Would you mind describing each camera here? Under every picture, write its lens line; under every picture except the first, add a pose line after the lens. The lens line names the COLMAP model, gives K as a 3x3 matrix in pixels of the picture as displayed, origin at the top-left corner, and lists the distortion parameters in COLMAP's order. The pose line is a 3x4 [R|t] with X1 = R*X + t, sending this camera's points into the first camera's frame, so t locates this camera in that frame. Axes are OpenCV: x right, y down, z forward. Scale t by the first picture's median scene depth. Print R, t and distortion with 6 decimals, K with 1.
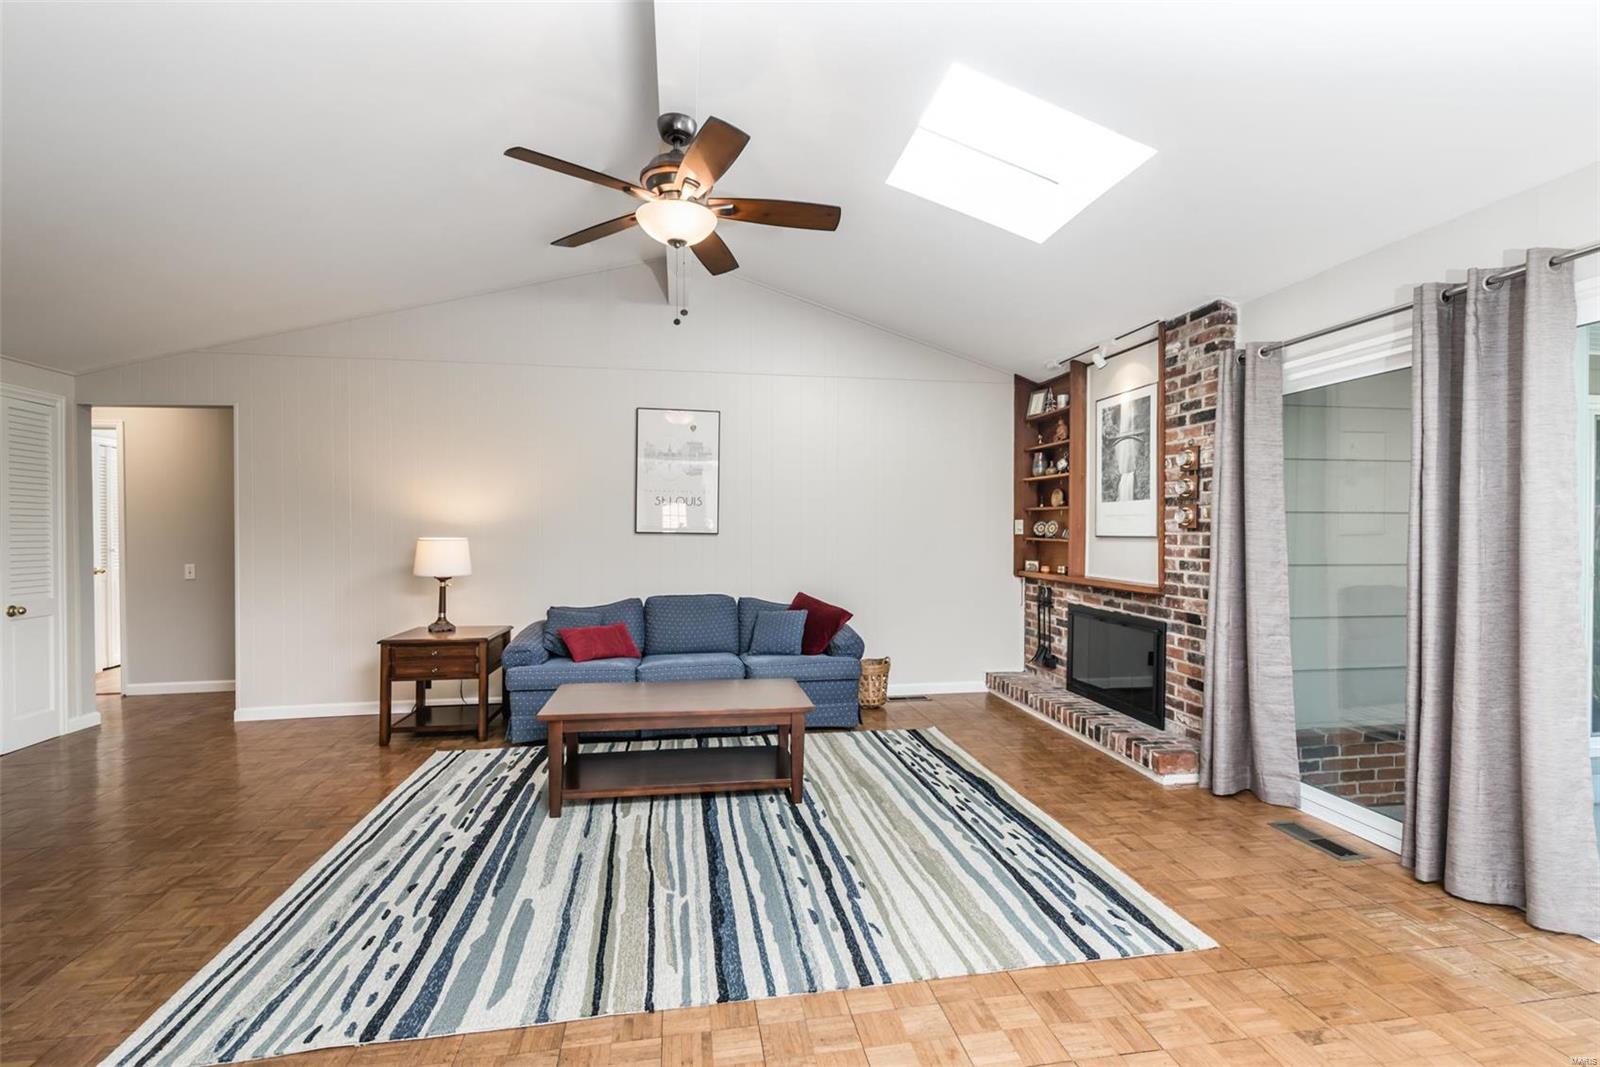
lens RADIAL K [[690.1, 0, 799.6], [0, 690.1, 541.2], [0, 0, 1]] dist [-0.002703, -0.000003]
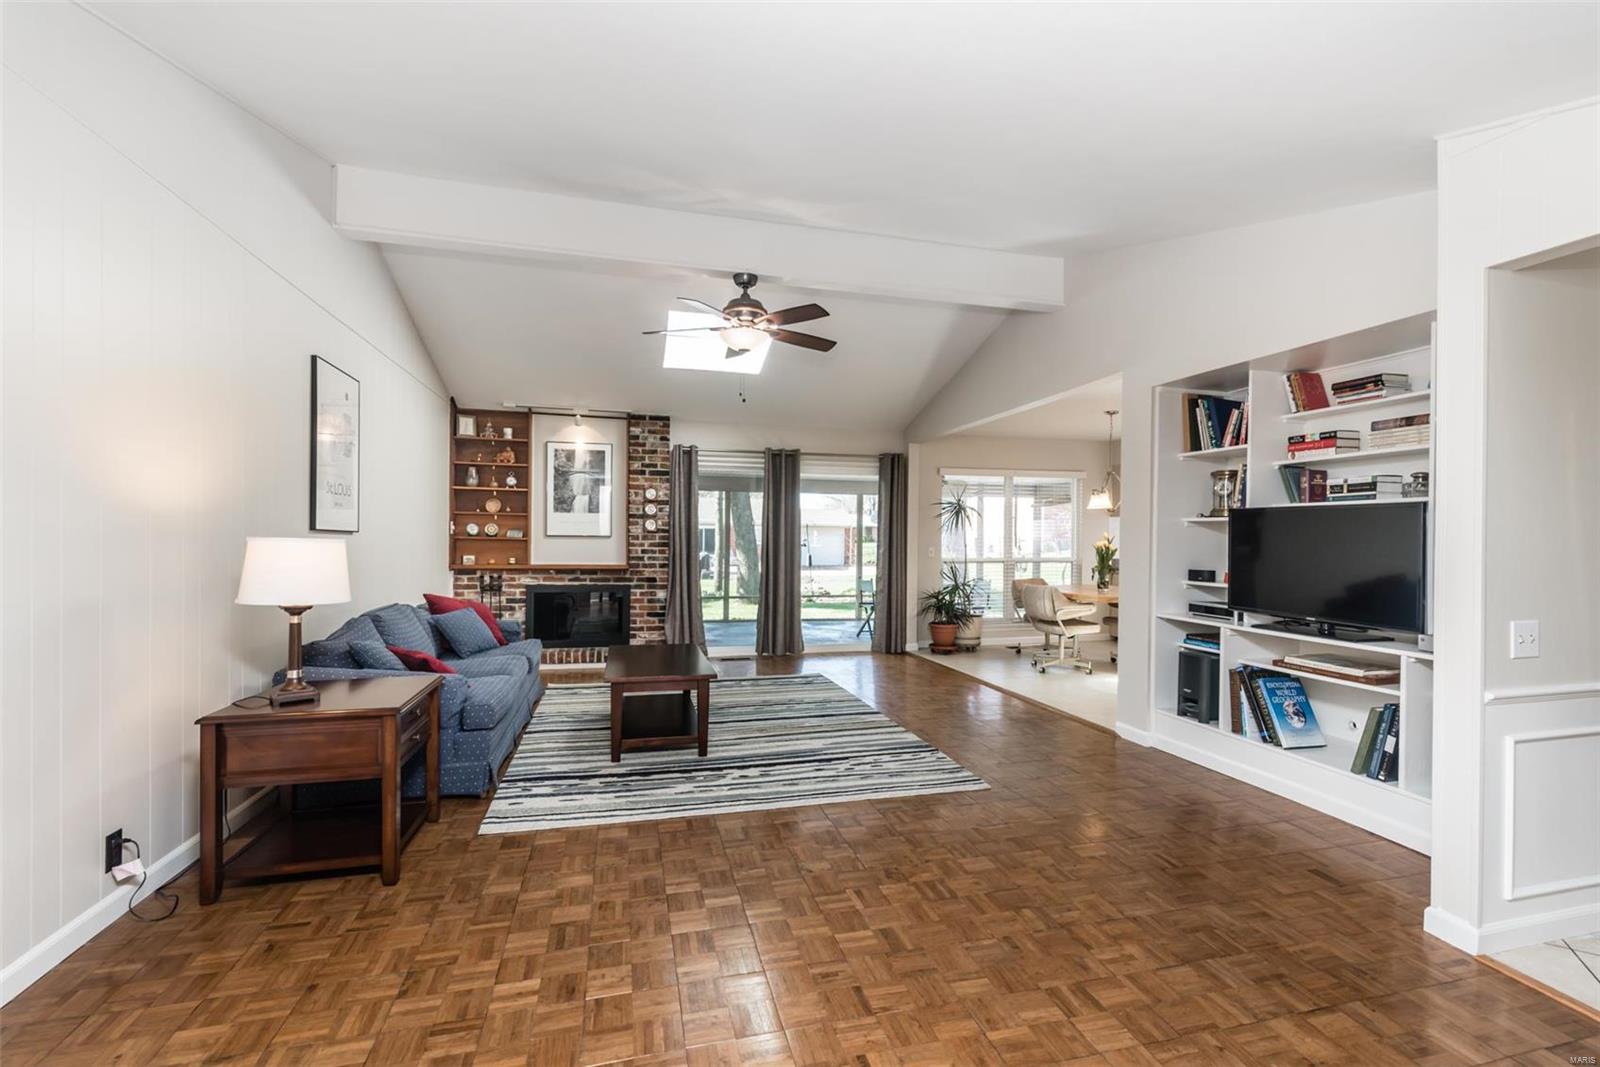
lens RADIAL K [[690.1, 0, 805.4], [0, 690.1, 540.6], [0, 0, 1]] dist [-0.002703, -0.000003]
pose [[-0.089492, -0.006506, 0.995966, -1.264409], [0.005375, 0.999961, 0.007015, -0.004454], [-0.995973, 0.005982, -0.089454, 0.714032]]
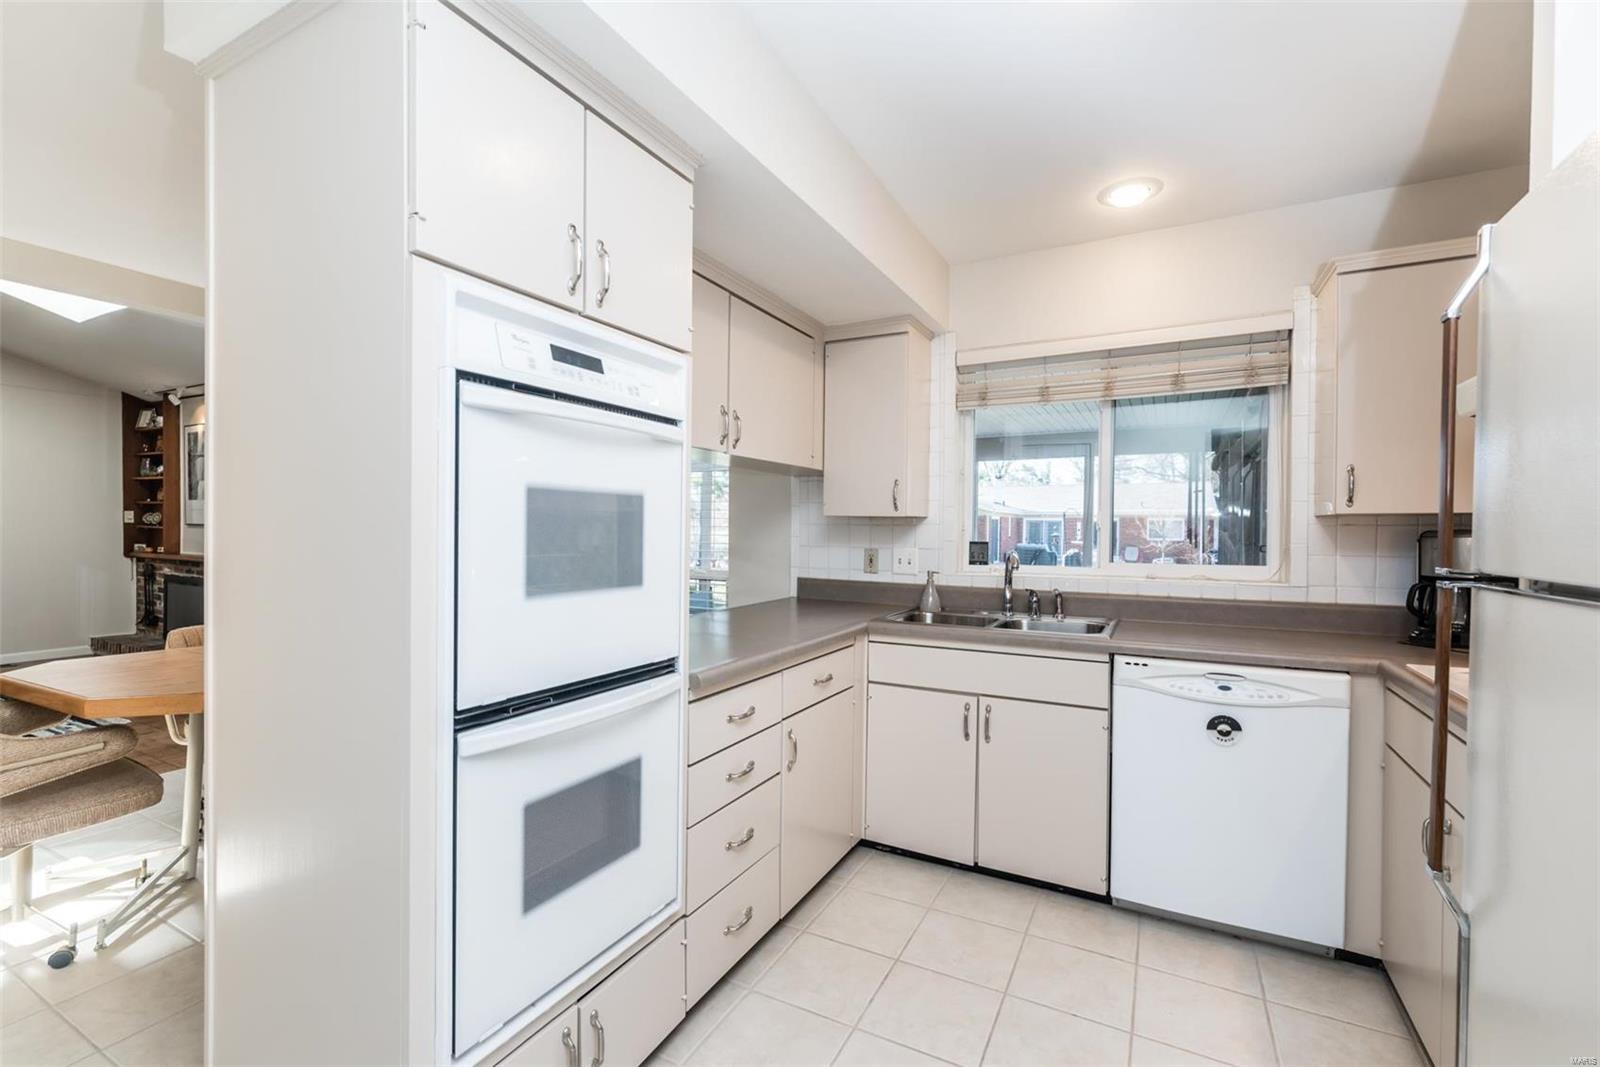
lens RADIAL K [[690.1, 0, 802.0], [0, 690.1, 538.7], [0, 0, 1]] dist [-0.002703, -0.000003]
pose [[0.612583, -0.008705, 0.790358, 0.116508], [0.003136, 0.999958, 0.008583, 0.016454], [-0.790400, -0.002779, 0.612585, -0.985704]]
